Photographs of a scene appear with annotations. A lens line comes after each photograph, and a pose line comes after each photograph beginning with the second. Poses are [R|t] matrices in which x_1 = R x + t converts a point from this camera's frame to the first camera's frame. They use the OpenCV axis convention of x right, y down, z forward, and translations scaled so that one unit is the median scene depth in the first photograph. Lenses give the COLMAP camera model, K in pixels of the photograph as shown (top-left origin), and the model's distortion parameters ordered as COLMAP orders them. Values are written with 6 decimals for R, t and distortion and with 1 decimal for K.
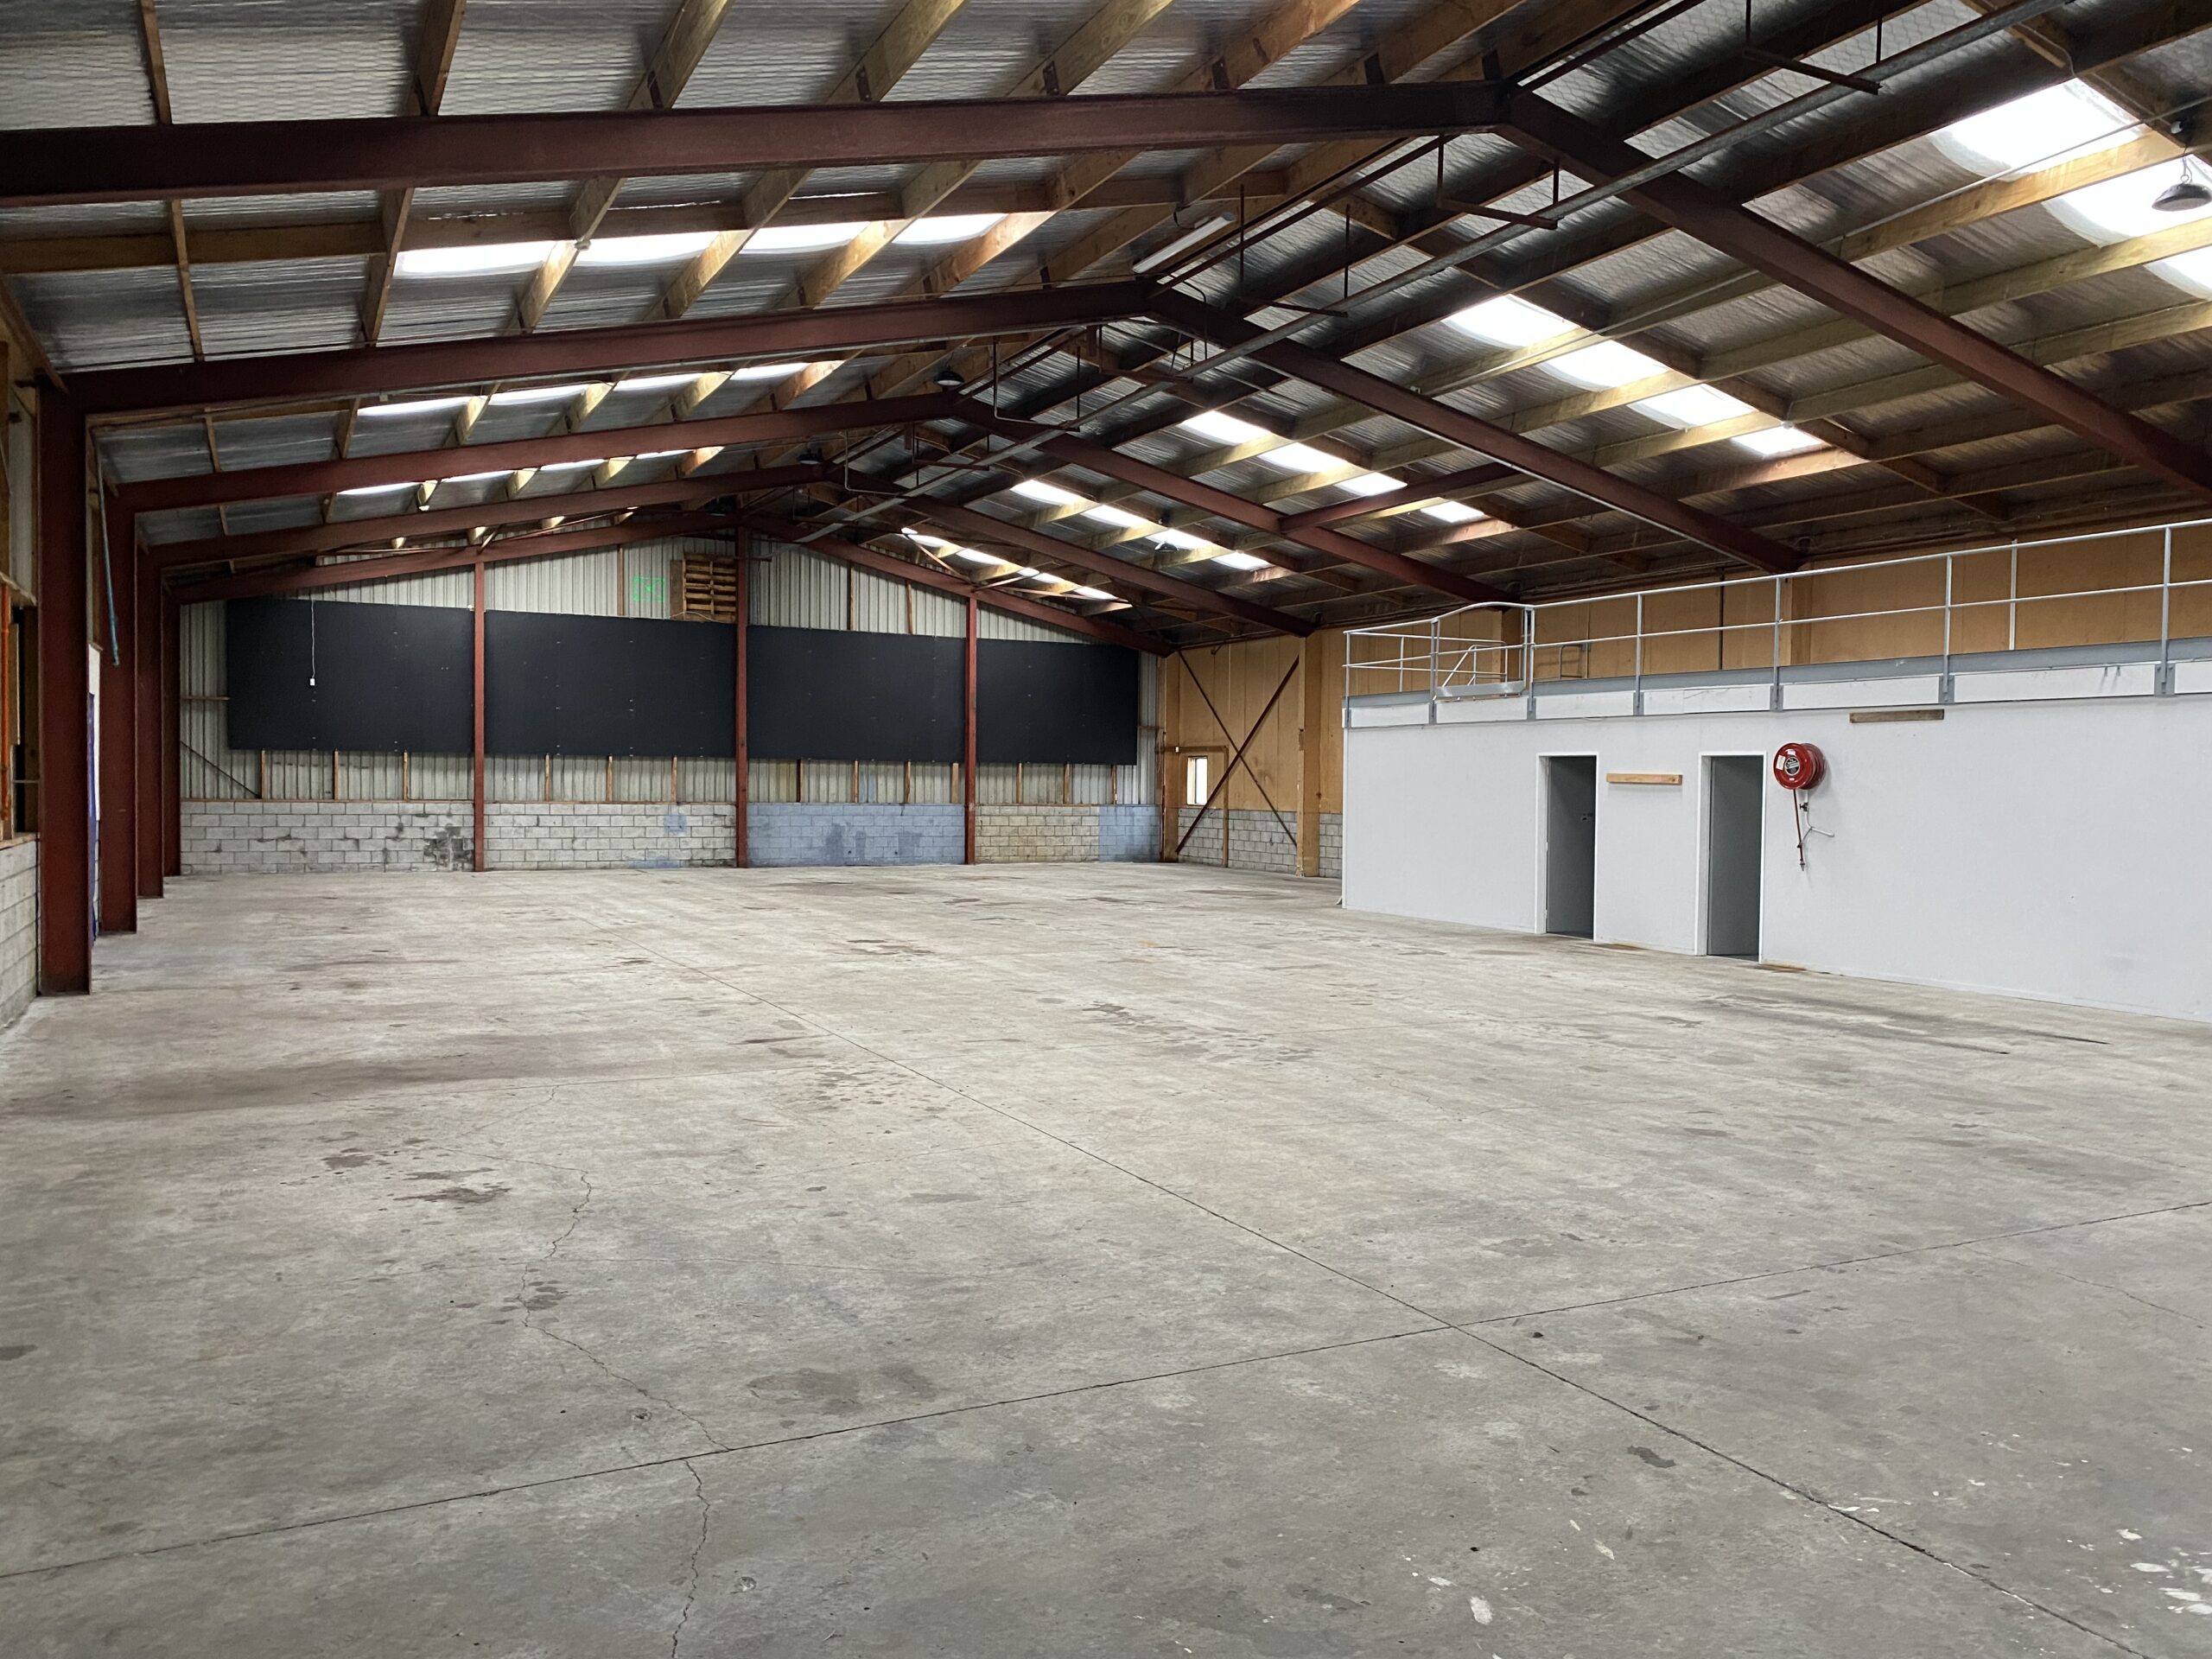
lens RADIAL K [[1622.5, 0, 1151.3], [0, 1622.5, 826.9], [0, 0, 1]] dist [0.000377, 0.001005]
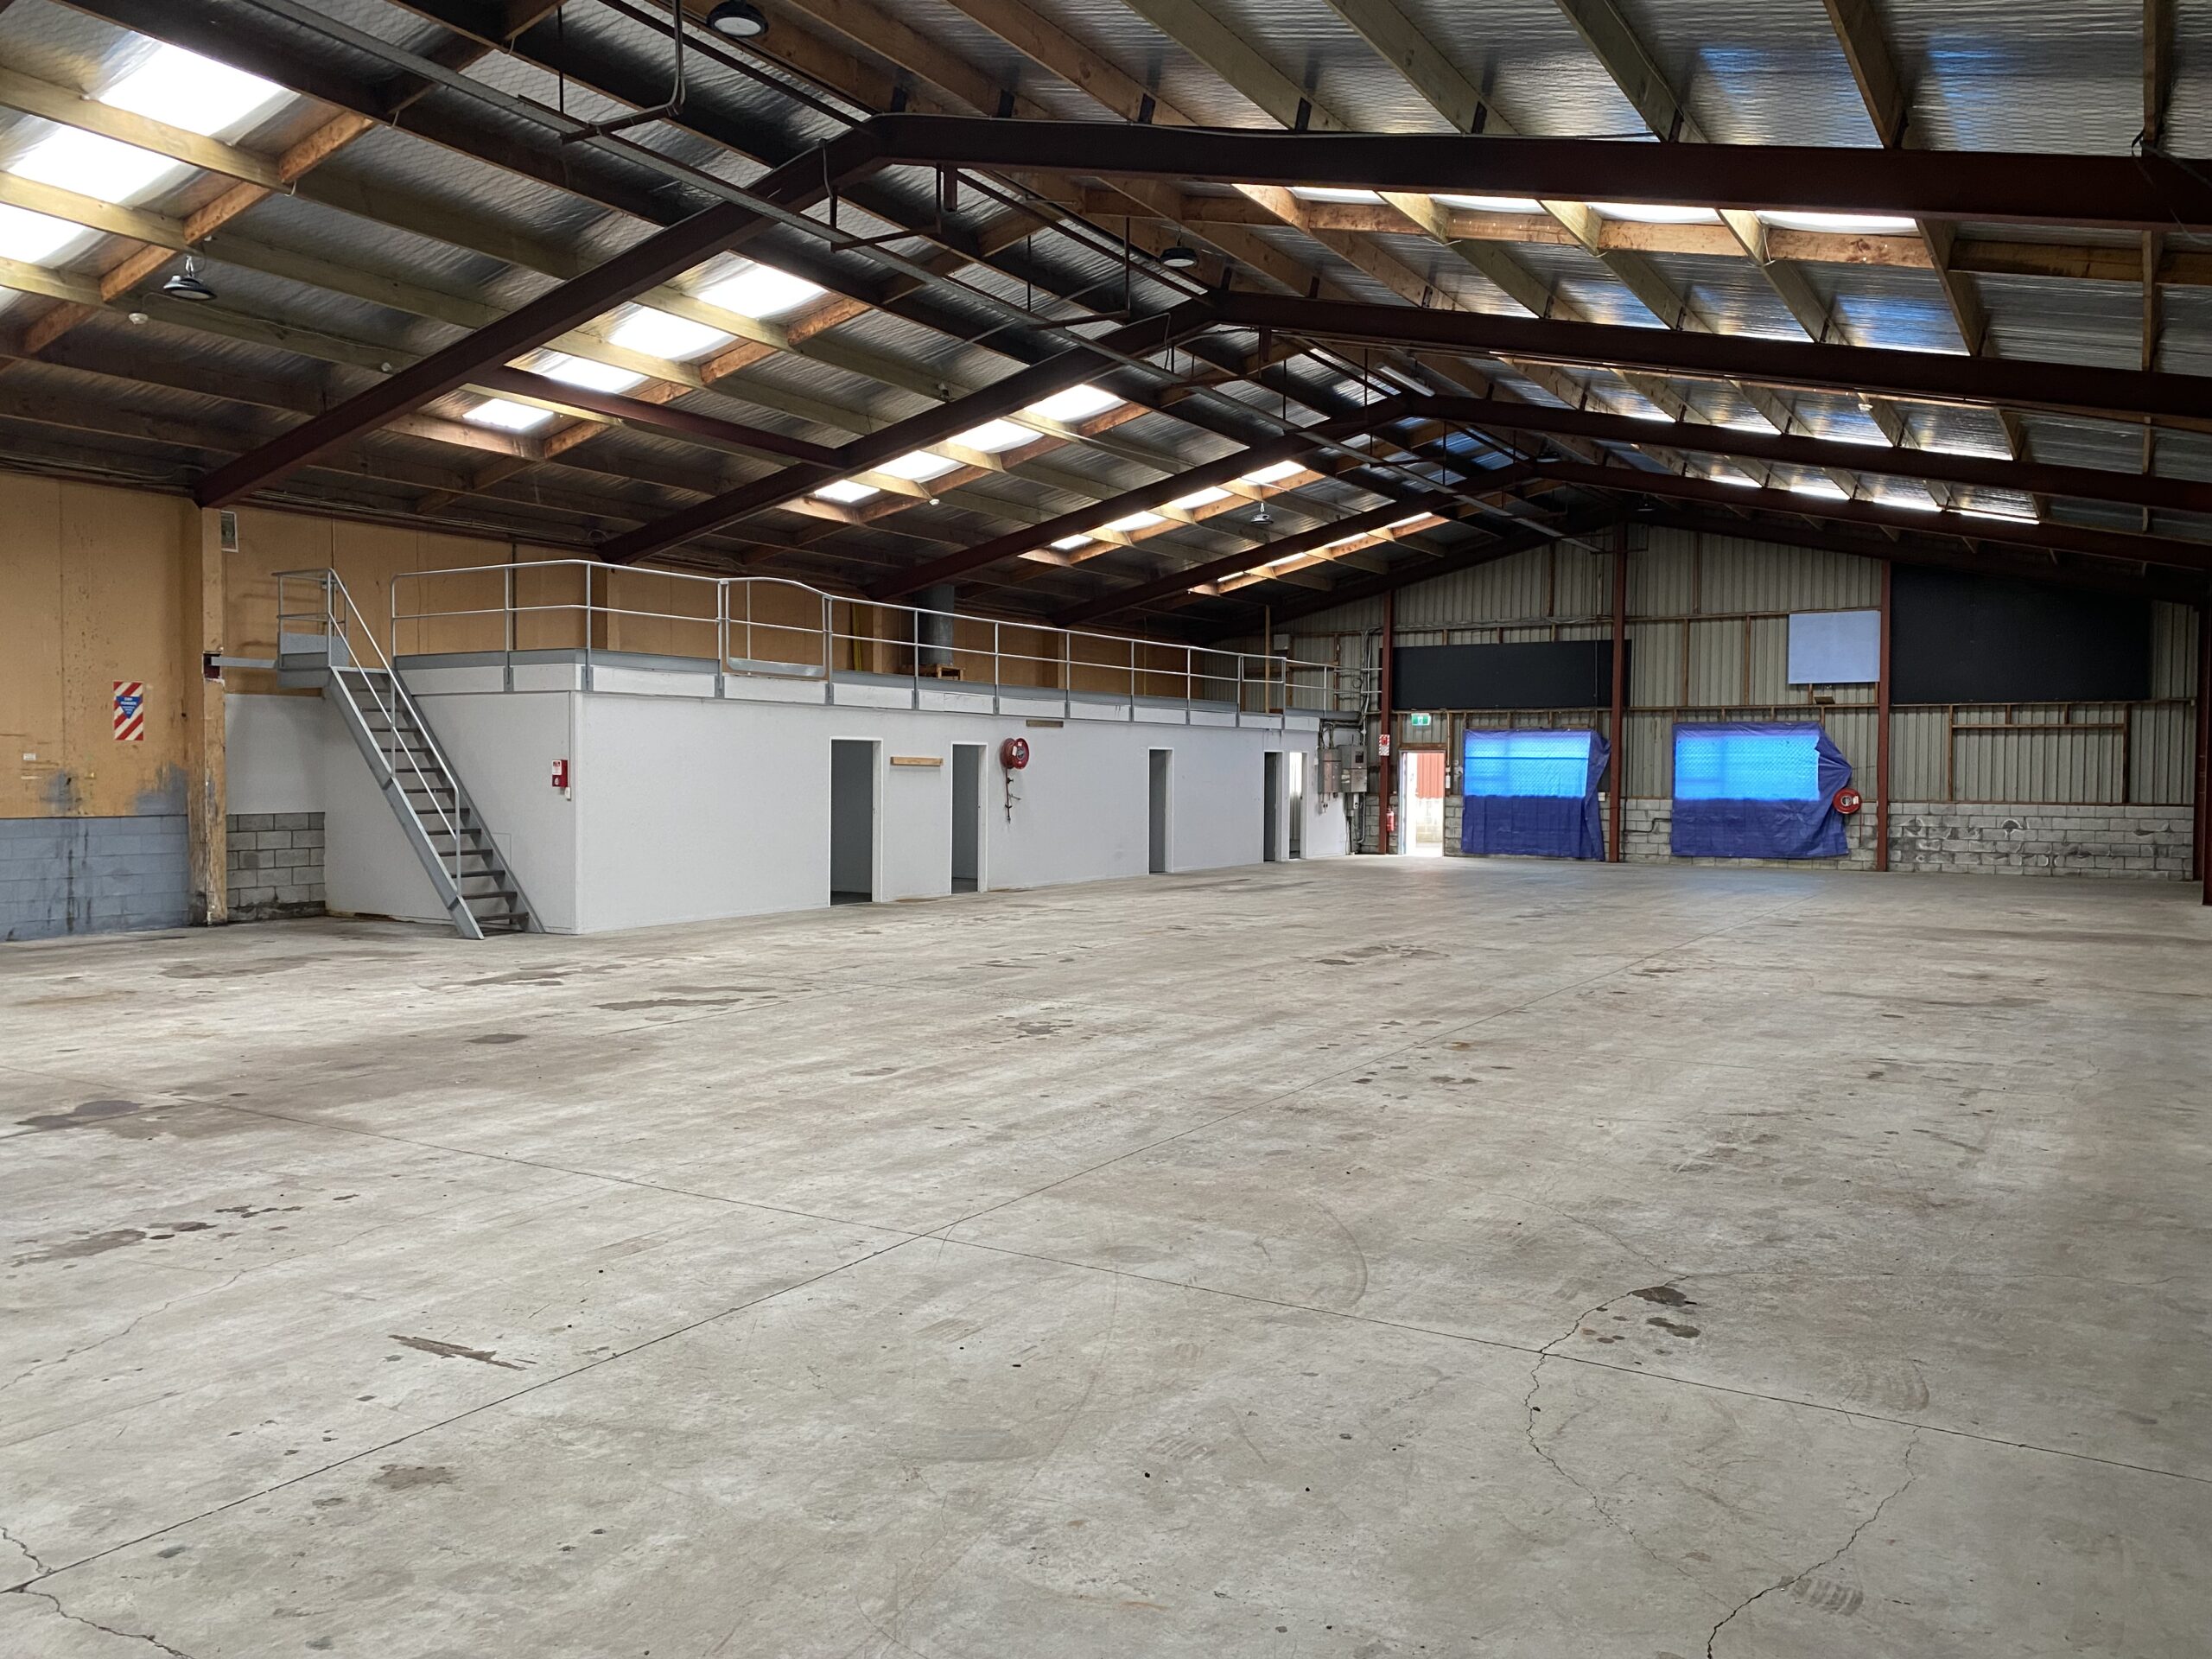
lens RADIAL K [[1622.5, 0, 1151.3], [0, 1622.5, 826.9], [0, 0, 1]] dist [0.000377, 0.001005]
pose [[-0.525147, -0.044601, 0.849842, -0.839400], [0.013013, 0.998088, 0.060423, -0.053181], [-0.850912, 0.042790, -0.523563, 1.510636]]
